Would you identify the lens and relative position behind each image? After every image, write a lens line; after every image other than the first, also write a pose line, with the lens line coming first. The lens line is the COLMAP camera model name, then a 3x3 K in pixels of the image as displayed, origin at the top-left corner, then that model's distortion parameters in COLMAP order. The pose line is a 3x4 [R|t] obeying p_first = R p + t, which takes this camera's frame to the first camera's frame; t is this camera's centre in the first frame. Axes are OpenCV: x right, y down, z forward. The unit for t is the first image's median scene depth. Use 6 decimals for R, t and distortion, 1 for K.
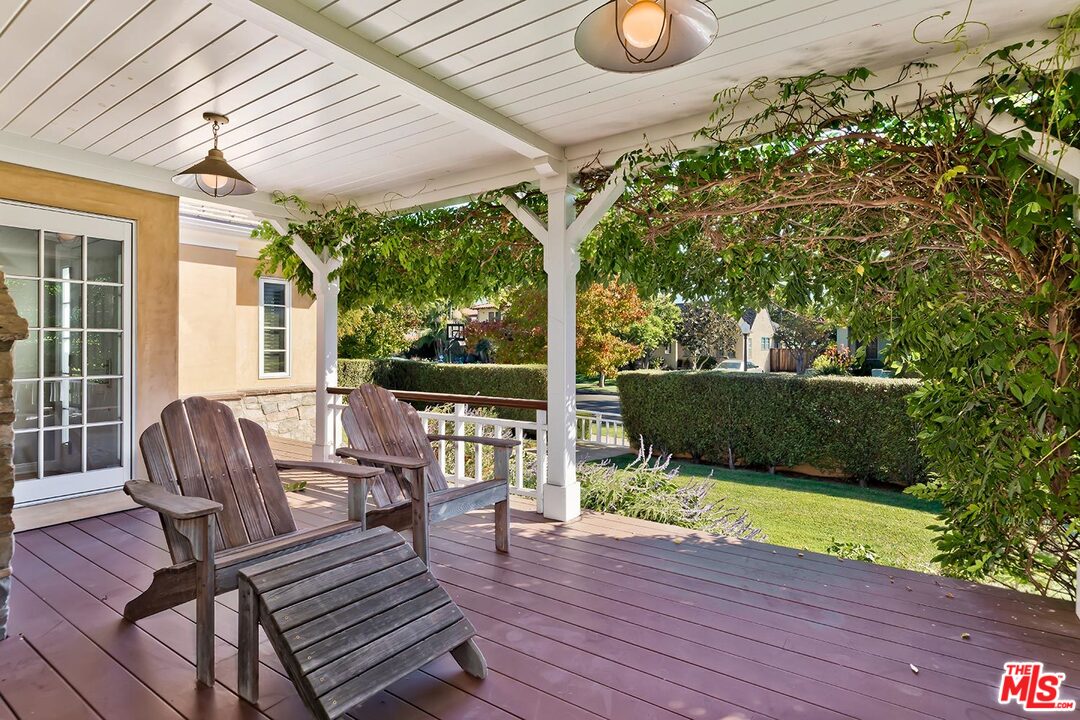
lens RADIAL K [[556.1, 0, 545.2], [0, 556.1, 351.6], [0, 0, 1]] dist [-0.002195, -0.001276]
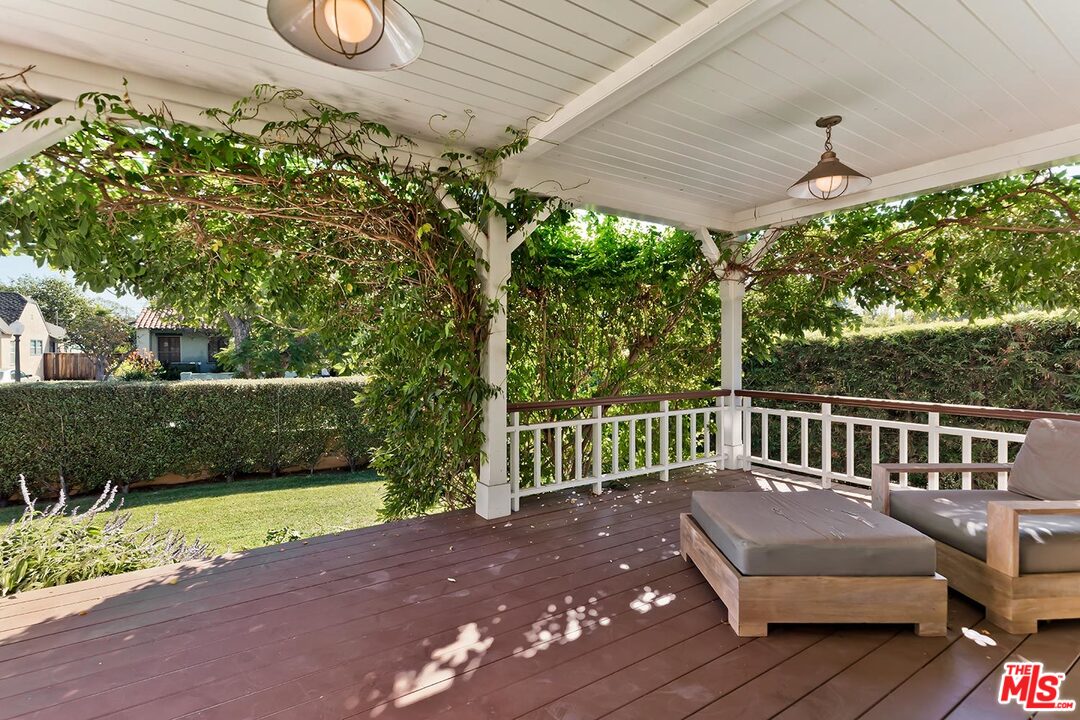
lens RADIAL K [[511.6, 0, 541.7], [0, 511.6, 361.5], [0, 0, 1]] dist [0.005074, 0.000573]
pose [[0.375171, -0.021123, 0.926715, -0.266078], [0.010076, 0.999774, 0.018709, -0.002984], [-0.926901, 0.002318, 0.375299, 0.179601]]
